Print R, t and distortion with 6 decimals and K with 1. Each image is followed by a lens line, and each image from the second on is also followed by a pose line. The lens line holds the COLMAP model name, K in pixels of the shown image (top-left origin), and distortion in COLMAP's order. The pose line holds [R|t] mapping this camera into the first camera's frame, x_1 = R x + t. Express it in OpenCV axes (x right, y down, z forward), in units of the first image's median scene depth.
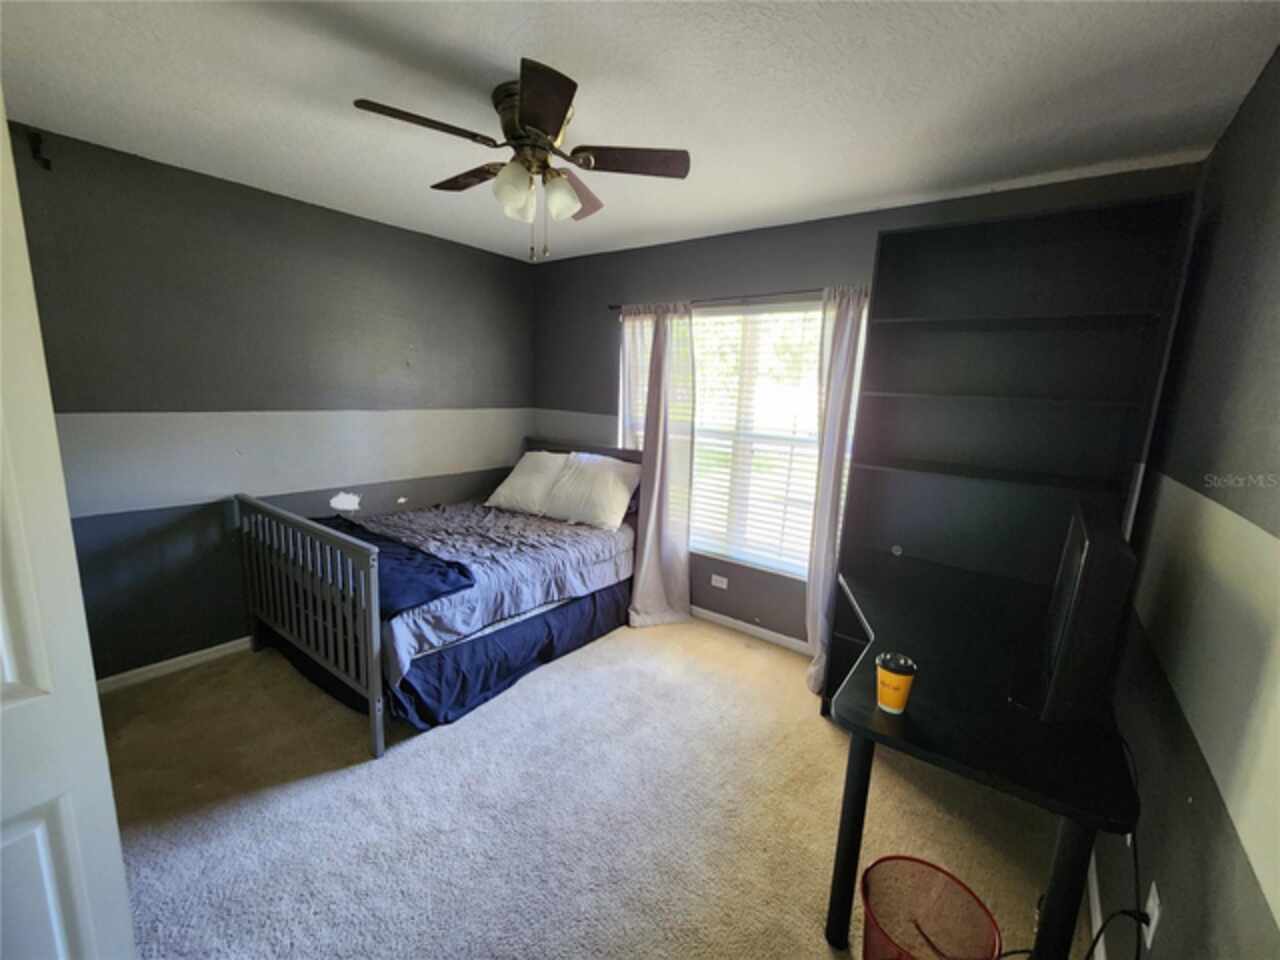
lens RADIAL K [[522.0, 0, 639.5], [0, 522.0, 479.0], [0, 0, 1]] dist [0.001420, 0.000077]
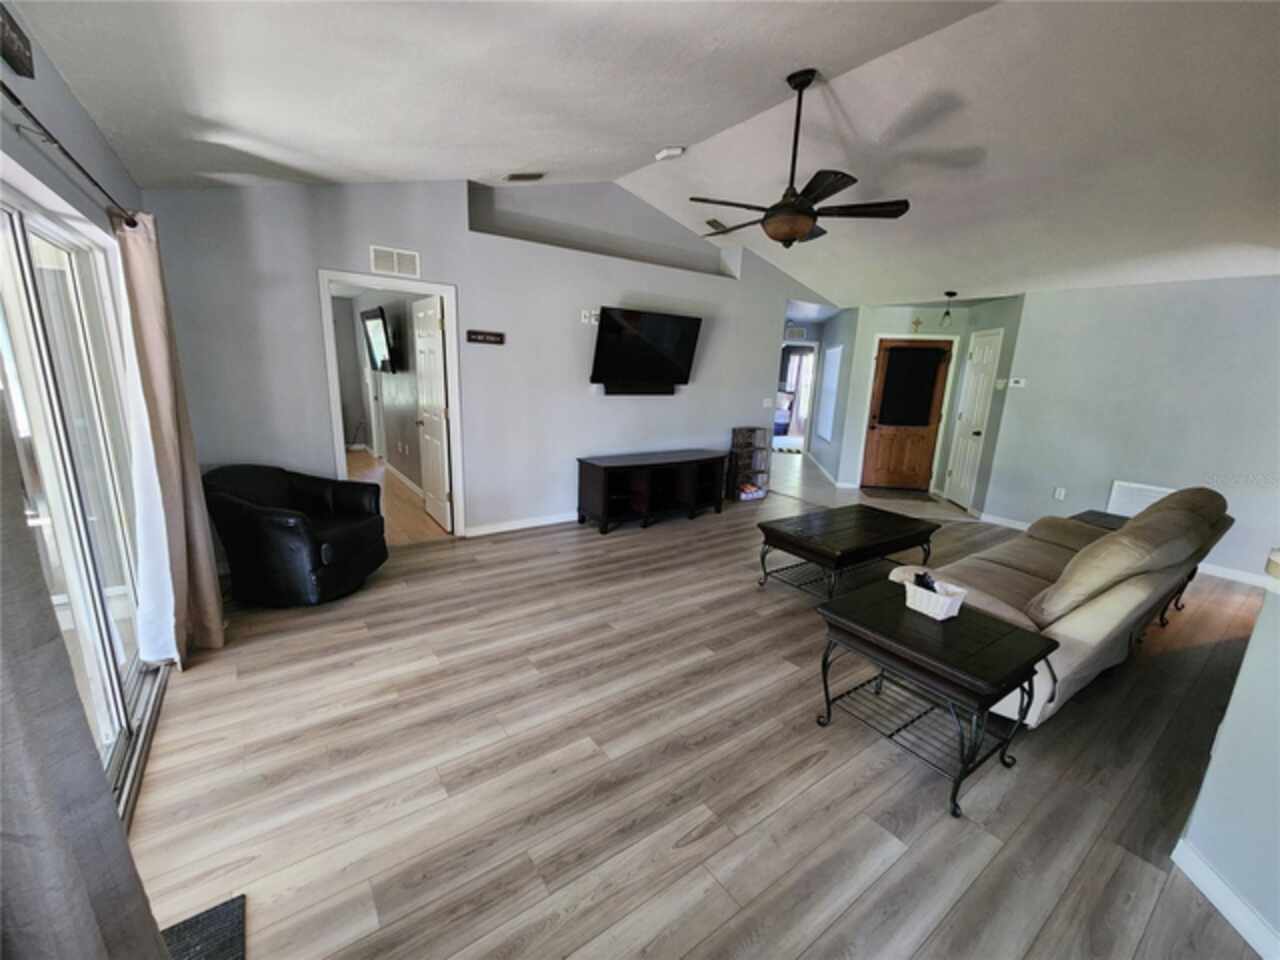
lens RADIAL K [[522.0, 0, 639.6], [0, 522.0, 484.1], [0, 0, 1]] dist [0.001420, 0.000077]
pose [[0.957515, 0.057297, -0.282633, 0.042767], [-0.044835, 0.997724, 0.050371, 0.481741], [0.284876, -0.035559, 0.957905, -2.945825]]
